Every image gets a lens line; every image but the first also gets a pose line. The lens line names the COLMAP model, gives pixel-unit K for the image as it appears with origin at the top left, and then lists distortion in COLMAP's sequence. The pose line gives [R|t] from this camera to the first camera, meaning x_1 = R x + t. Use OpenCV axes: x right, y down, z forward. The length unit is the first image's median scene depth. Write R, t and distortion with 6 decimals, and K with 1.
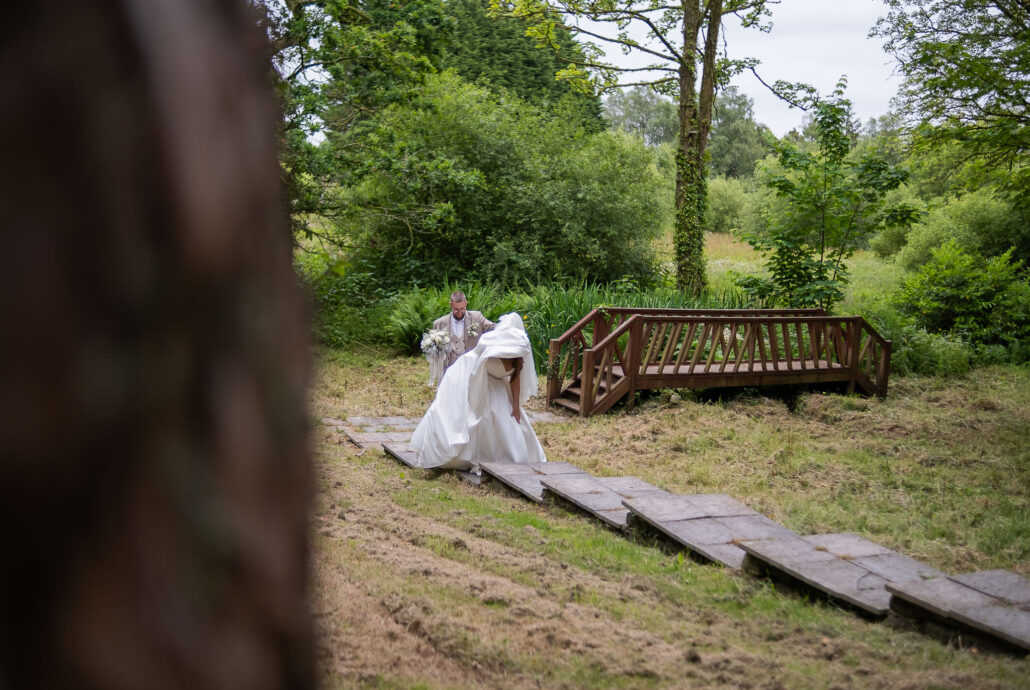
lens RADIAL K [[1021.2, 0, 515.0], [0, 1021.2, 345.0], [0, 0, 1]] dist [-0.137314, 0.178890]
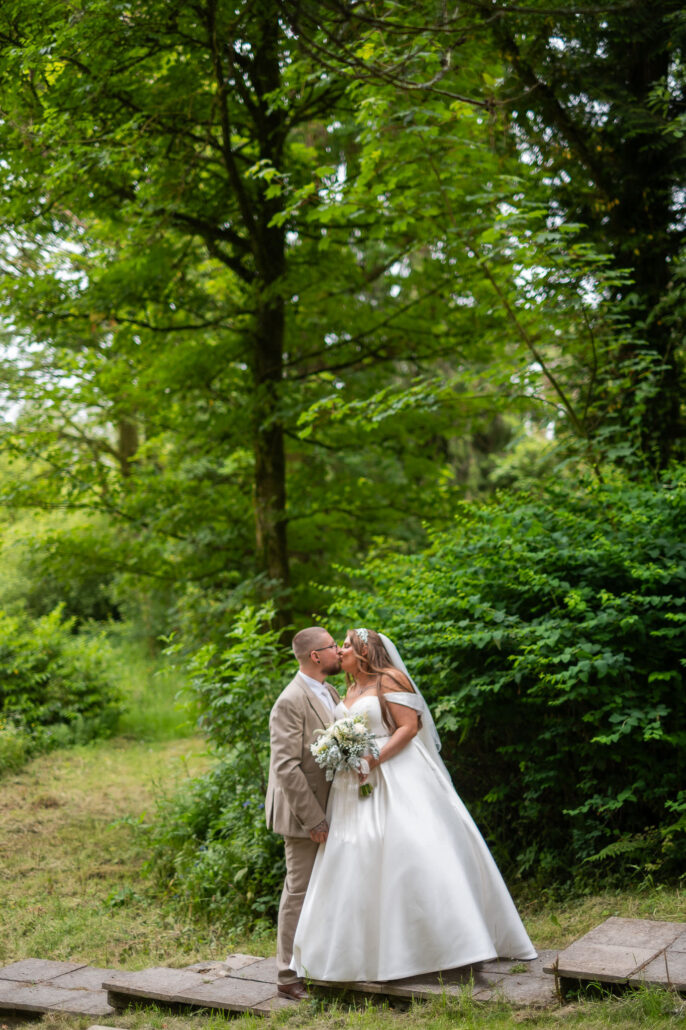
lens RADIAL K [[1620.0, 0, 343.0], [0, 1620.0, 515.0], [0, 0, 1]] dist [-0.016956, 0.075595]
pose [[0.819431, -0.068418, 0.569080, -0.070814], [0.146320, 0.984924, -0.092276, -0.013116], [-0.554187, 0.158881, 0.817088, -0.247744]]
